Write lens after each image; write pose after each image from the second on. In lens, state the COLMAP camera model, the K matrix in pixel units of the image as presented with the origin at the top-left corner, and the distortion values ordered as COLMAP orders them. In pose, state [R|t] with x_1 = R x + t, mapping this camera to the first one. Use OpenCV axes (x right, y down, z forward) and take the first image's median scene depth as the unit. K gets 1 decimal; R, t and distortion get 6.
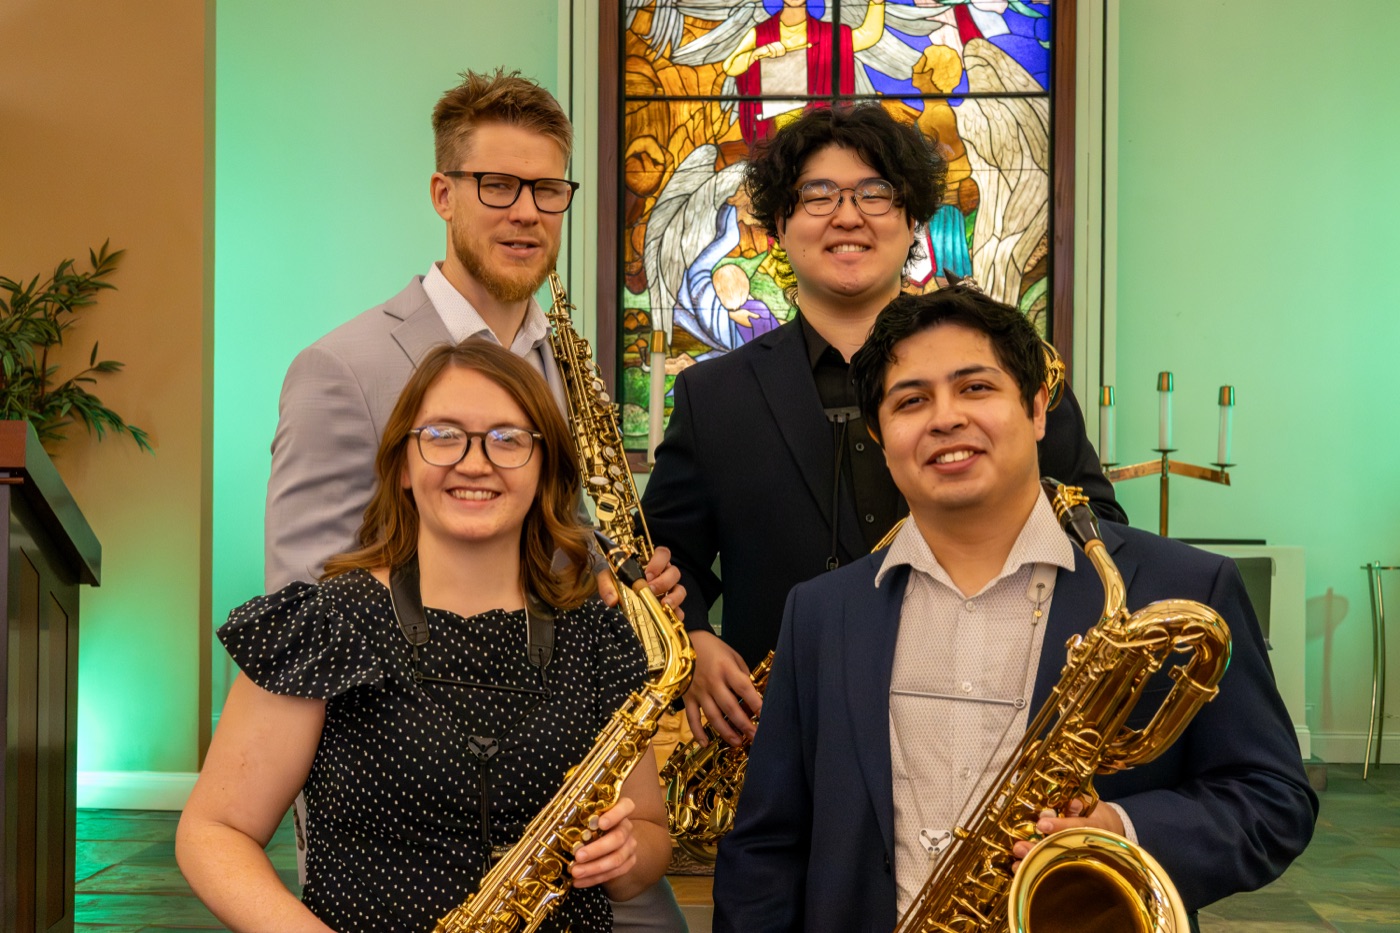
lens RADIAL K [[2840.5, 0, 698.5], [0, 2840.5, 465.4], [0, 0, 1]] dist [-0.051274, 0.000000]
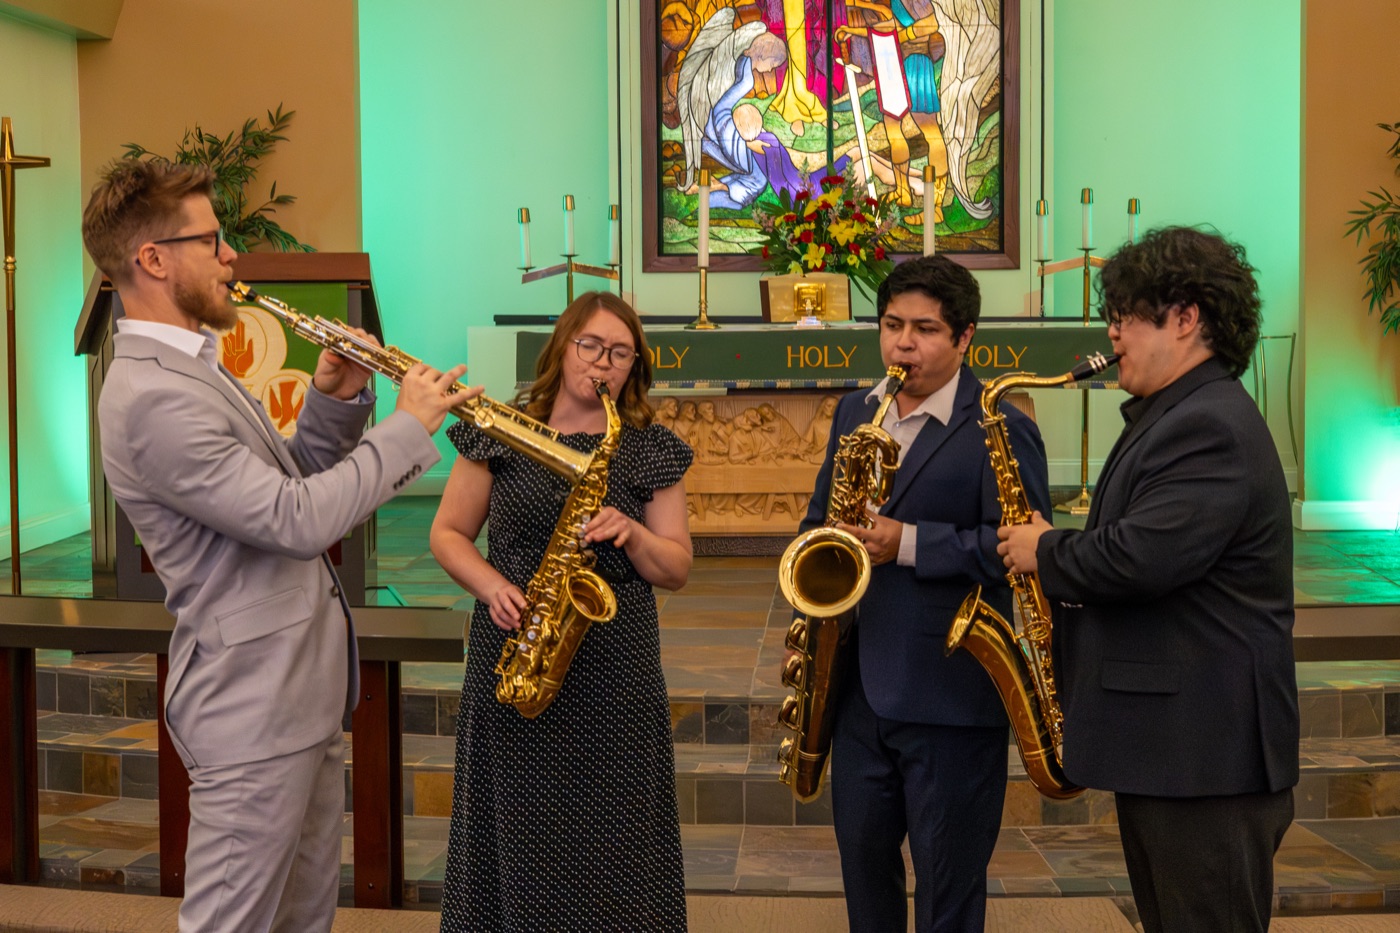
lens RADIAL K [[2840.5, 0, 700.4], [0, 2840.5, 465.5], [0, 0, 1]] dist [-0.051274, 0.000000]
pose [[0.999874, -0.015879, 0.000541, -0.012496], [0.015798, 0.997247, 0.072445, -0.002900], [-0.001690, -0.072427, 0.997372, -0.258338]]
